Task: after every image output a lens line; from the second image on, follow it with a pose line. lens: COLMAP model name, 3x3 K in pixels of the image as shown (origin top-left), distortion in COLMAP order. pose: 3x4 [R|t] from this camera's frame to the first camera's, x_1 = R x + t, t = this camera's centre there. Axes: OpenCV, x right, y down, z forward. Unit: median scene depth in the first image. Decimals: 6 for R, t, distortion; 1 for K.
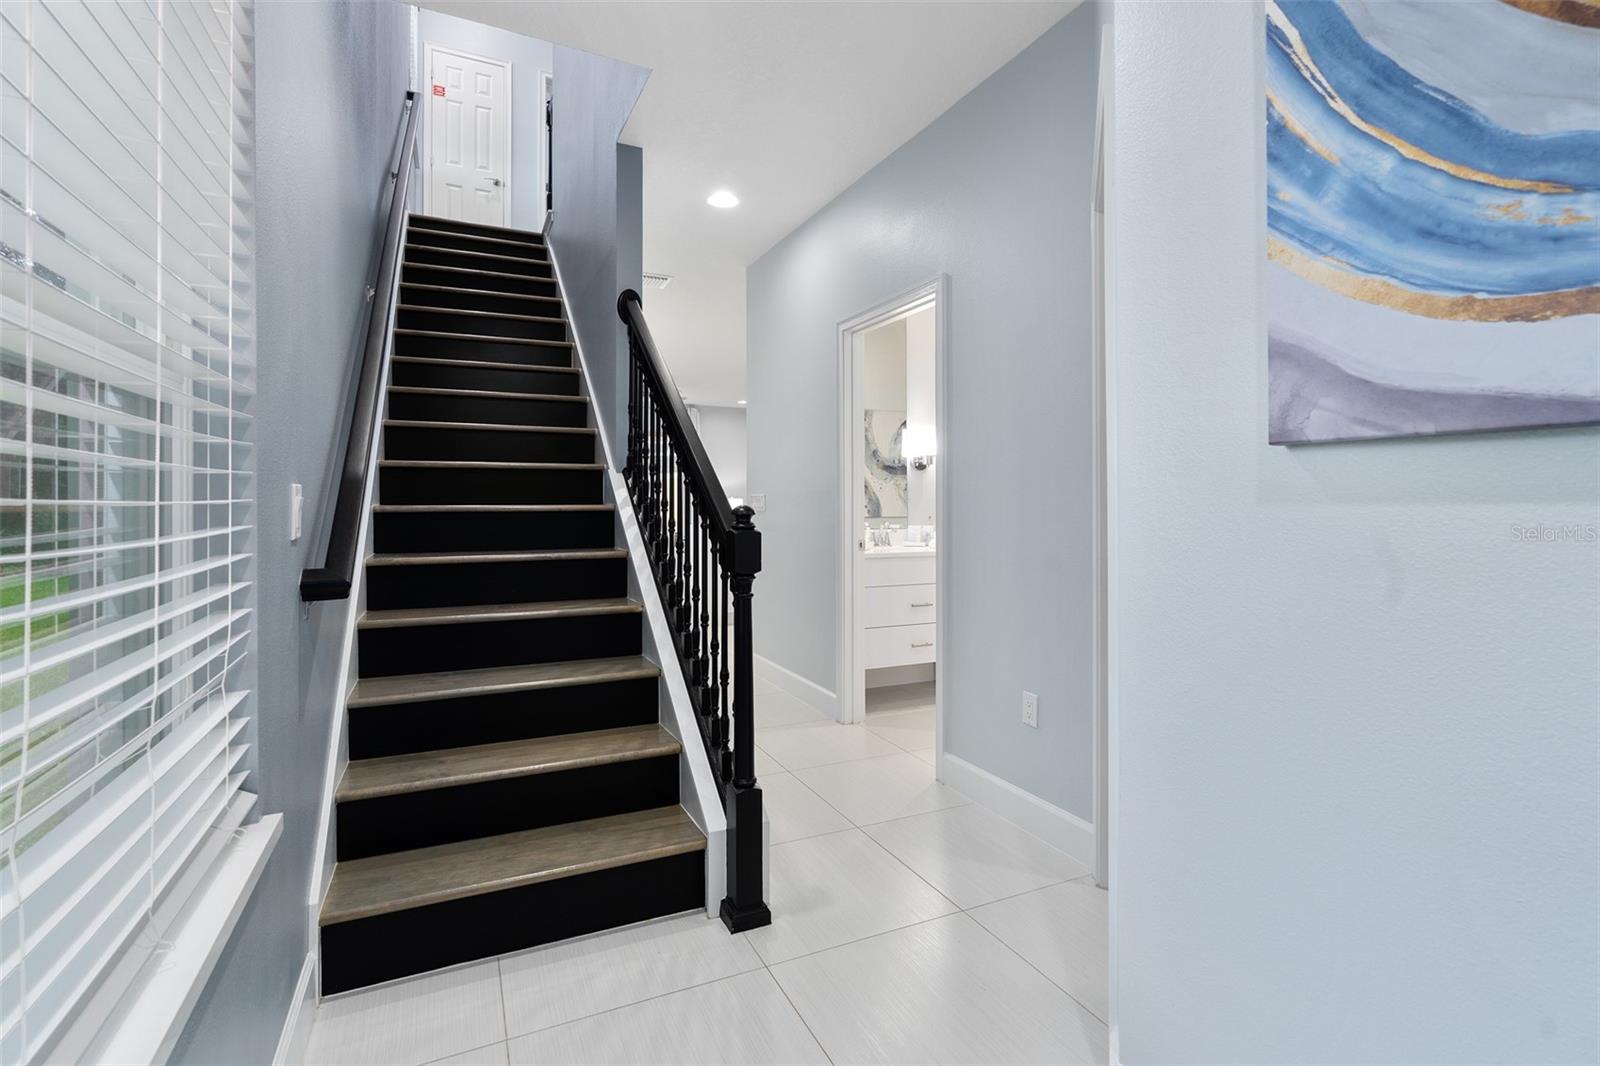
lens RADIAL K [[755.8, 0, 799.5], [0, 755.8, 505.2], [0, 0, 1]] dist [-0.000534, 0.000241]
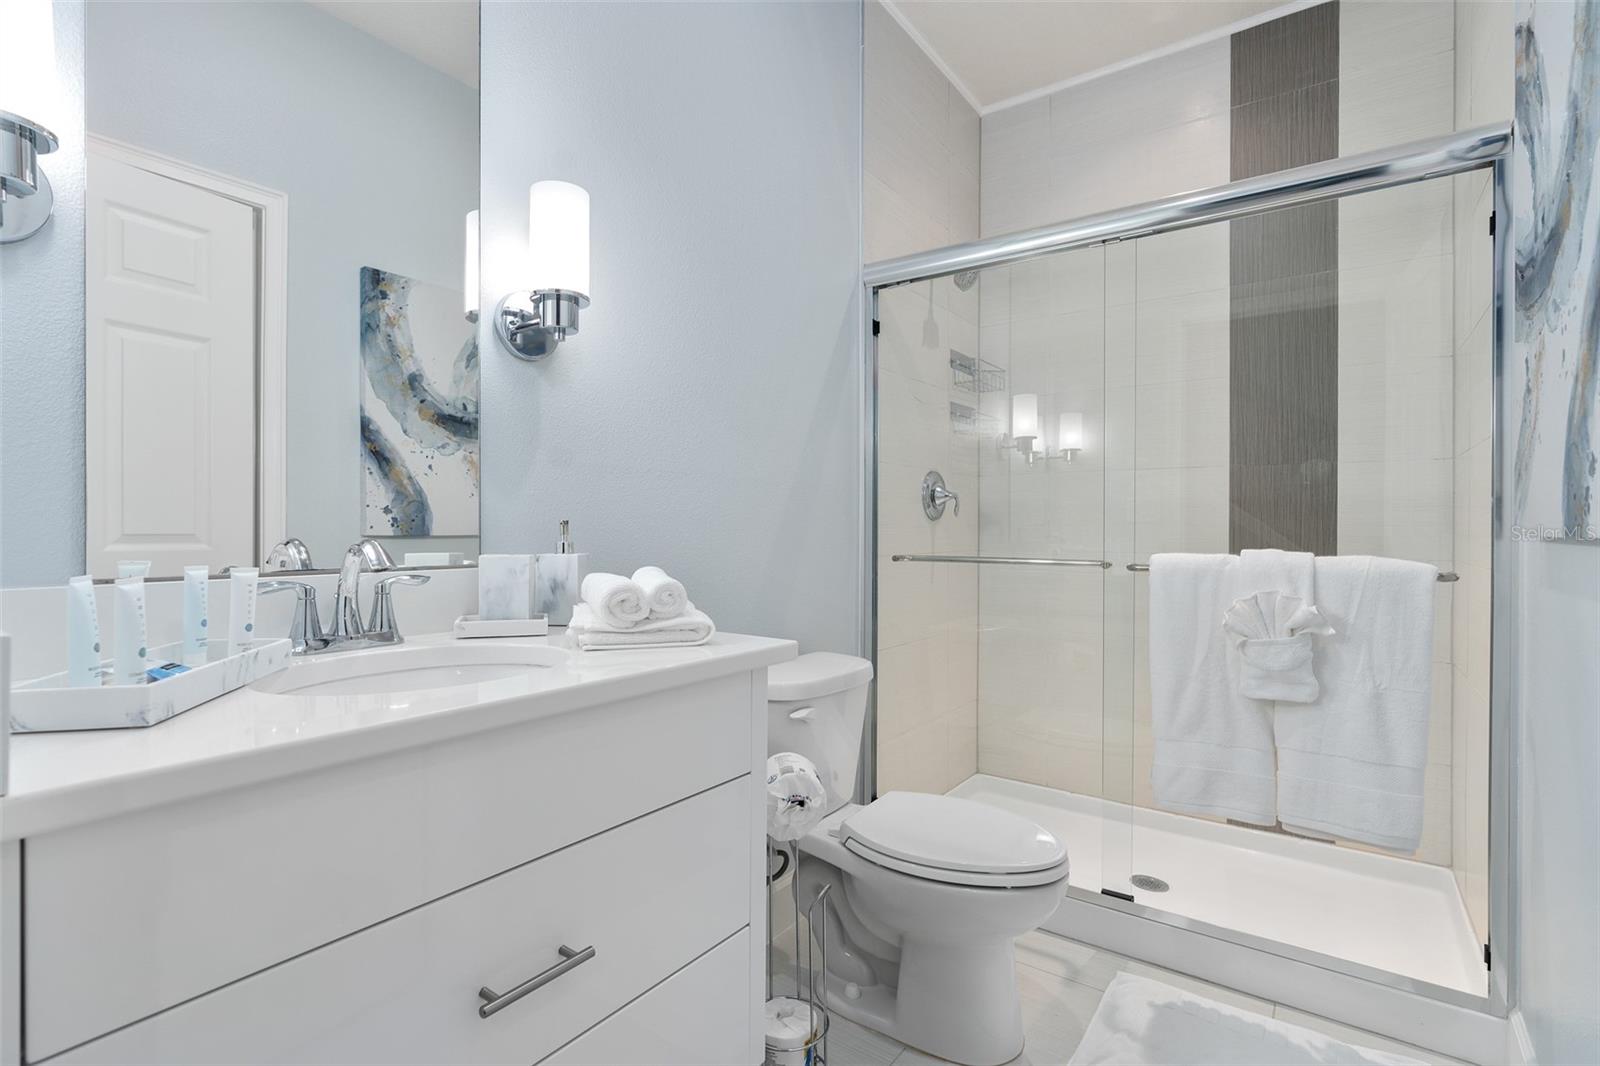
lens RADIAL K [[737.1, 0, 801.2], [0, 737.1, 529.9], [0, 0, 1]] dist [-0.004260, 0.000409]
pose [[0.870568, 0.006530, 0.492005, 0.087132], [-0.002841, 0.999962, -0.008246, 0.015090], [-0.492040, 0.005781, 0.870553, 0.549336]]
